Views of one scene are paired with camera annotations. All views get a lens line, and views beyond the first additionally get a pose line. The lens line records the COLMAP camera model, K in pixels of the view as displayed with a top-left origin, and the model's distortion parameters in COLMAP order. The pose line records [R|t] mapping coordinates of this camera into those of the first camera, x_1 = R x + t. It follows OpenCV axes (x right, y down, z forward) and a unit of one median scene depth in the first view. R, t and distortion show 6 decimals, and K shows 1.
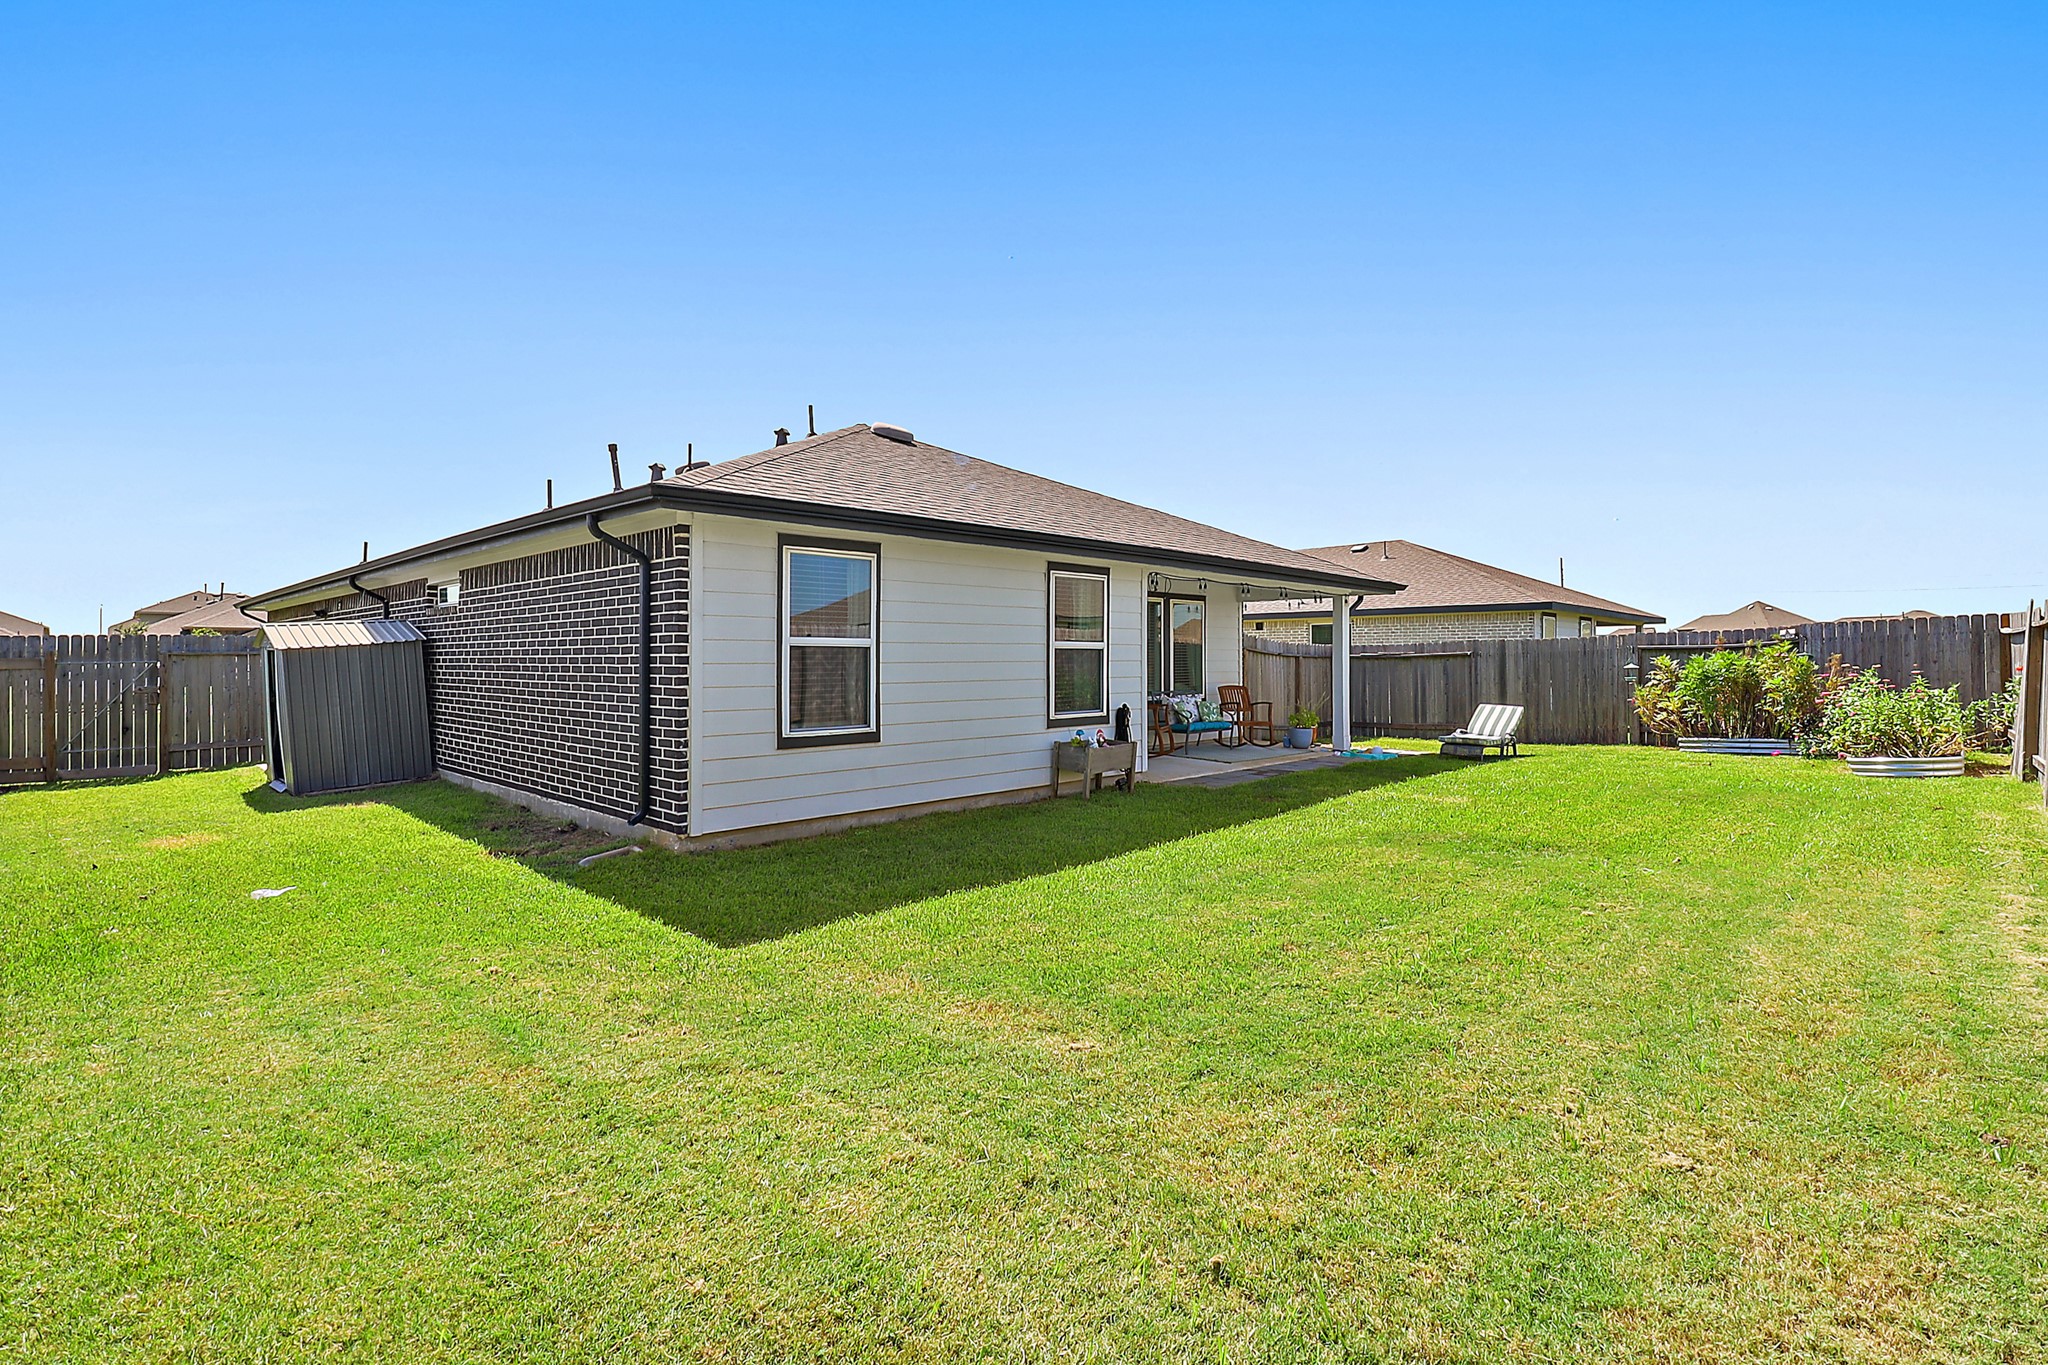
lens RADIAL K [[963.3, 0, 1026.9], [0, 963.3, 651.5], [0, 0, 1]] dist [-0.000530, -0.011767]
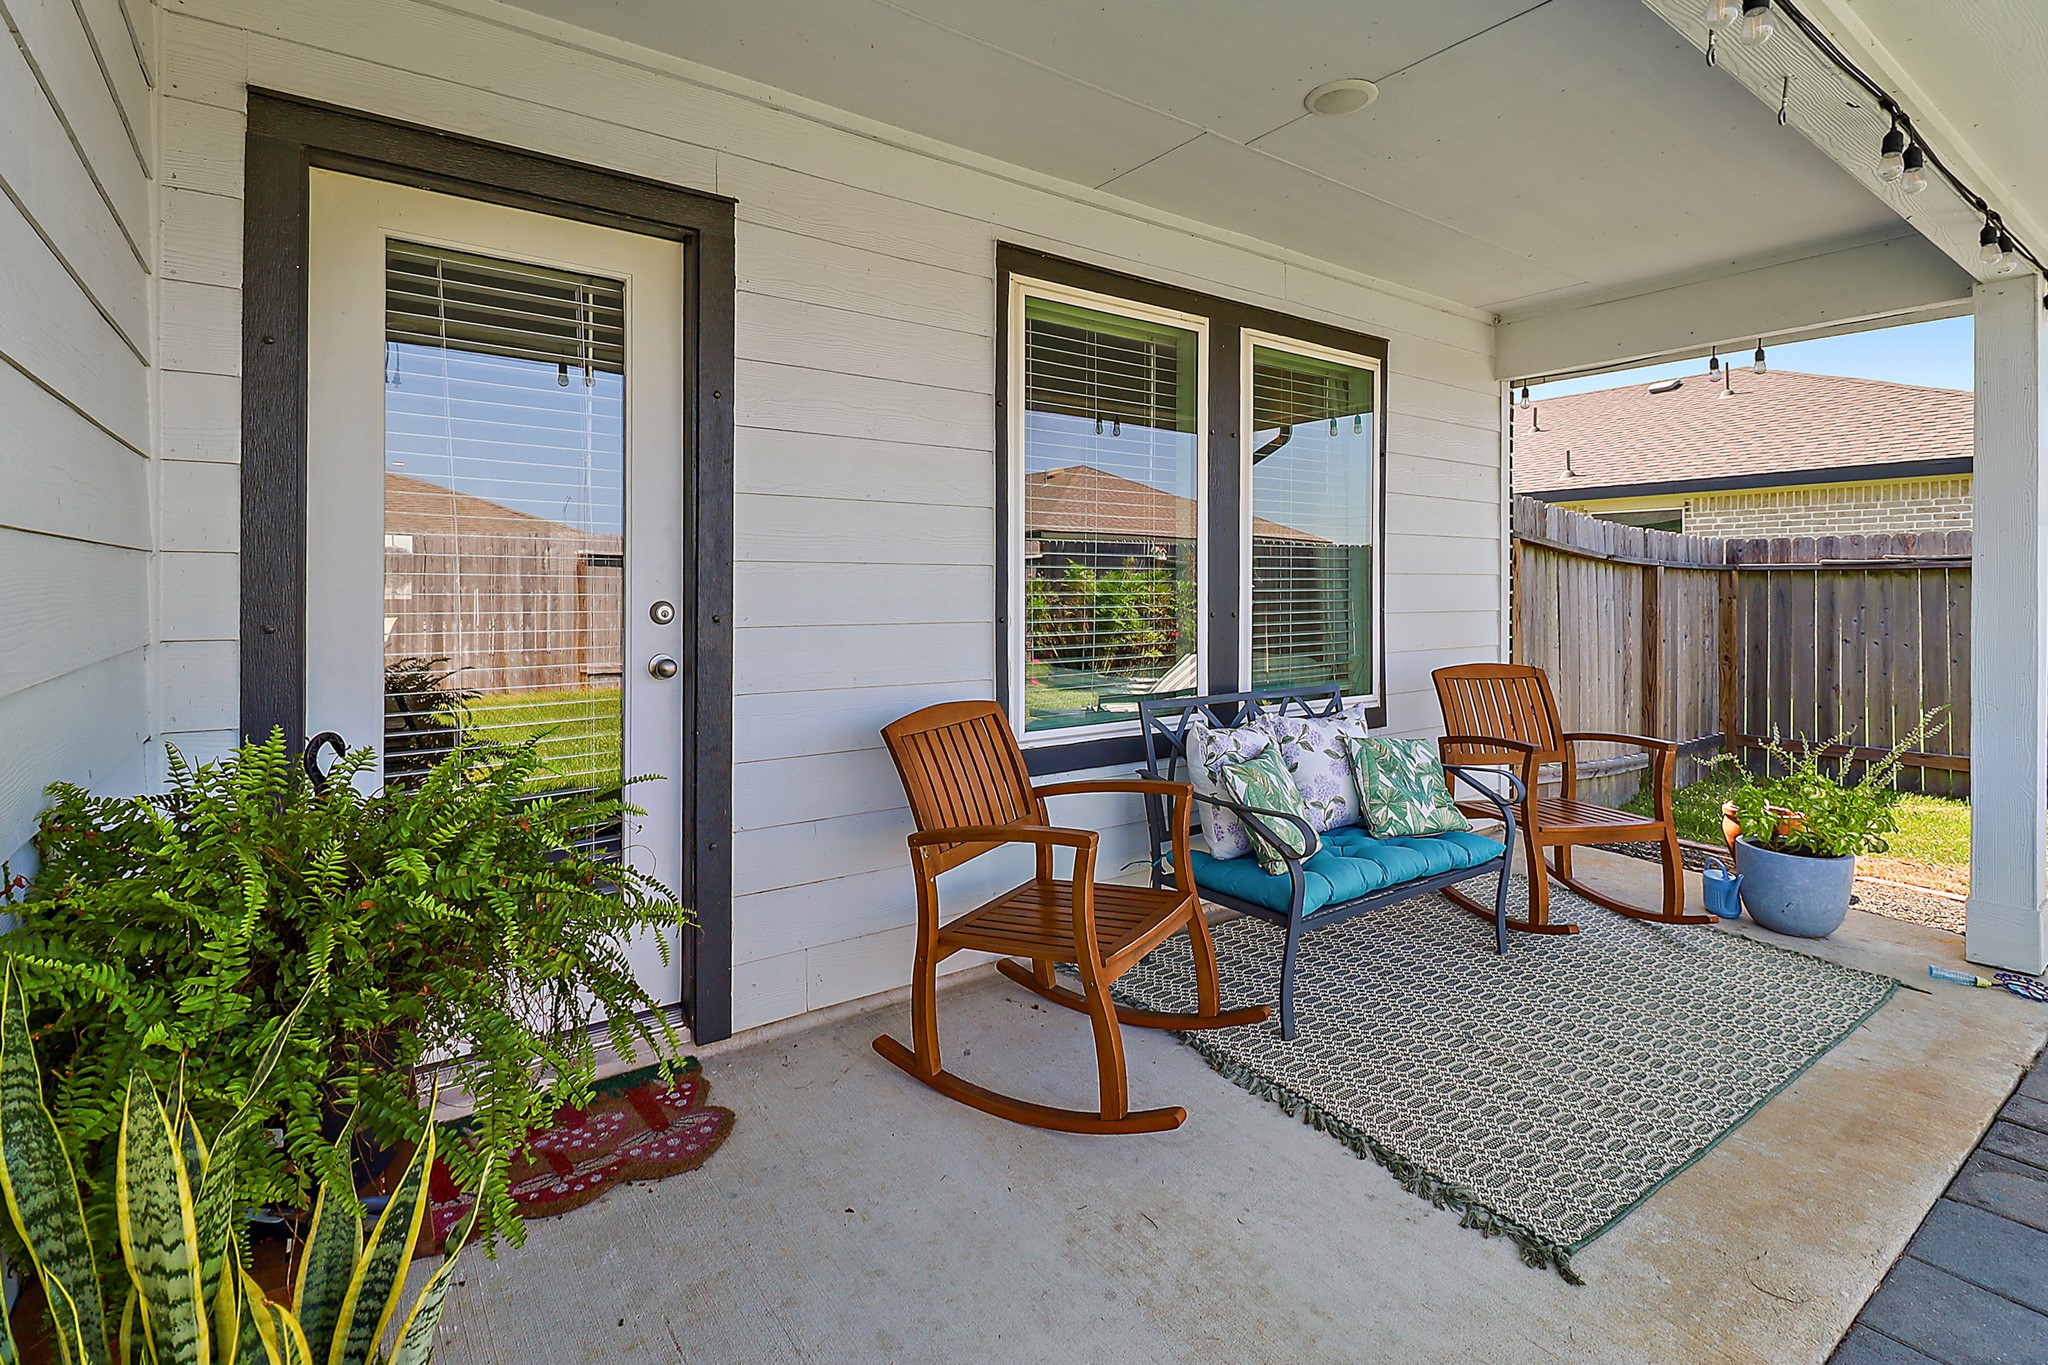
lens RADIAL K [[985.6, 0, 1021.9], [0, 985.6, 555.3], [0, 0, 1]] dist [0.004078, -0.011332]
pose [[0.988331, 0.006441, -0.152187, 0.182870], [-0.008269, 0.999901, -0.011382, 0.012692], [0.152099, 0.012508, 0.988286, 1.018267]]
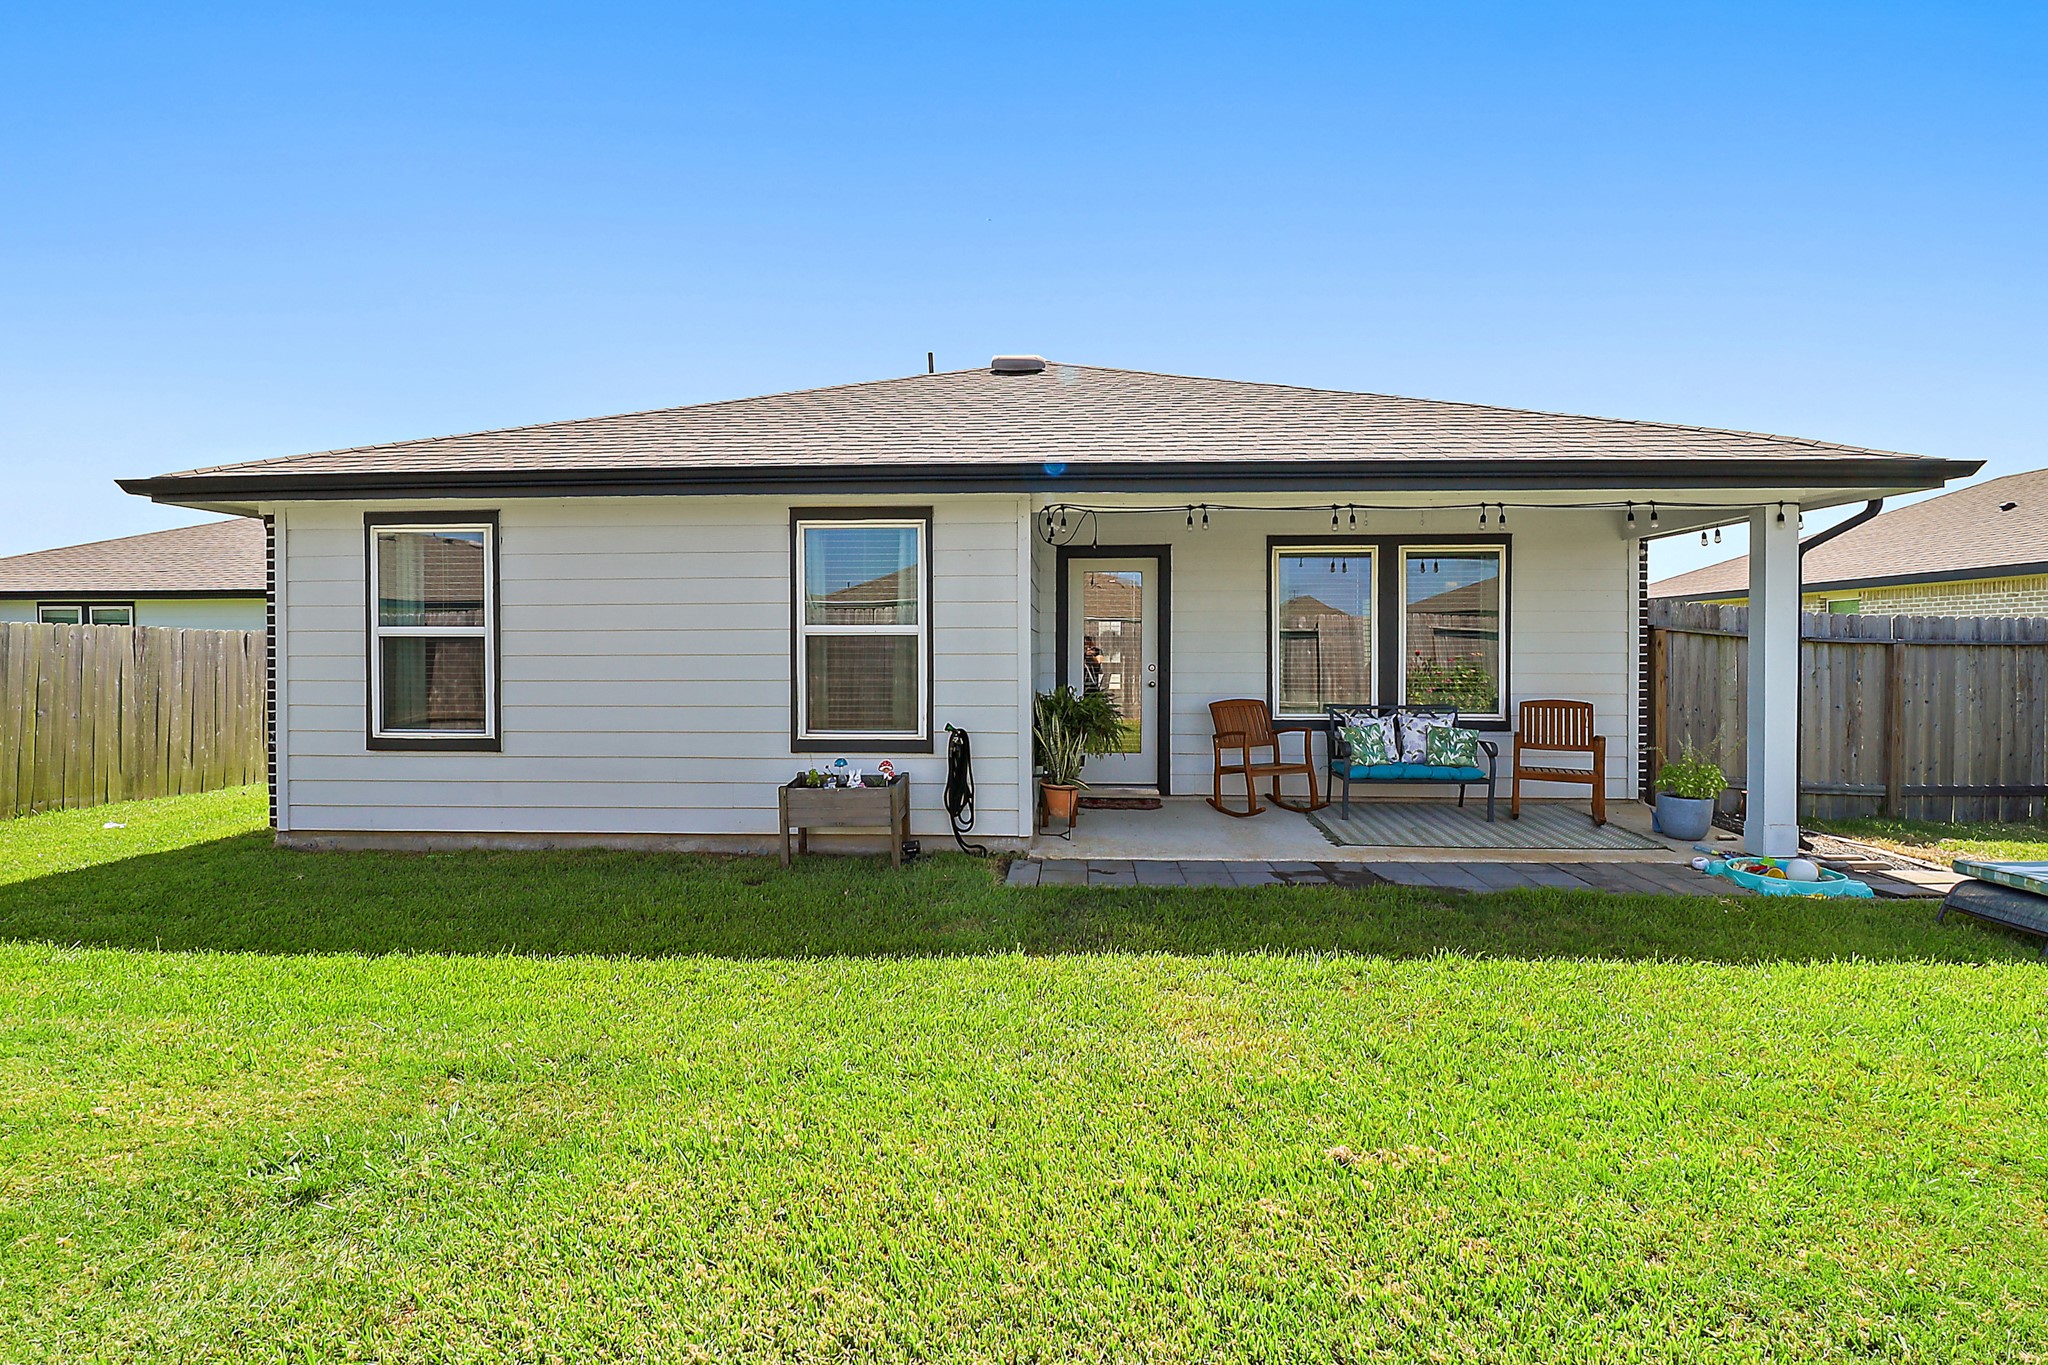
lens RADIAL K [[963.3, 0, 1026.9], [0, 963.3, 651.5], [0, 0, 1]] dist [-0.000530, -0.011767]
pose [[0.655361, 0.001907, -0.755313, 0.606039], [0.006507, 0.999945, 0.008170, 0.003483], [0.755288, -0.010269, 0.655313, 0.633877]]
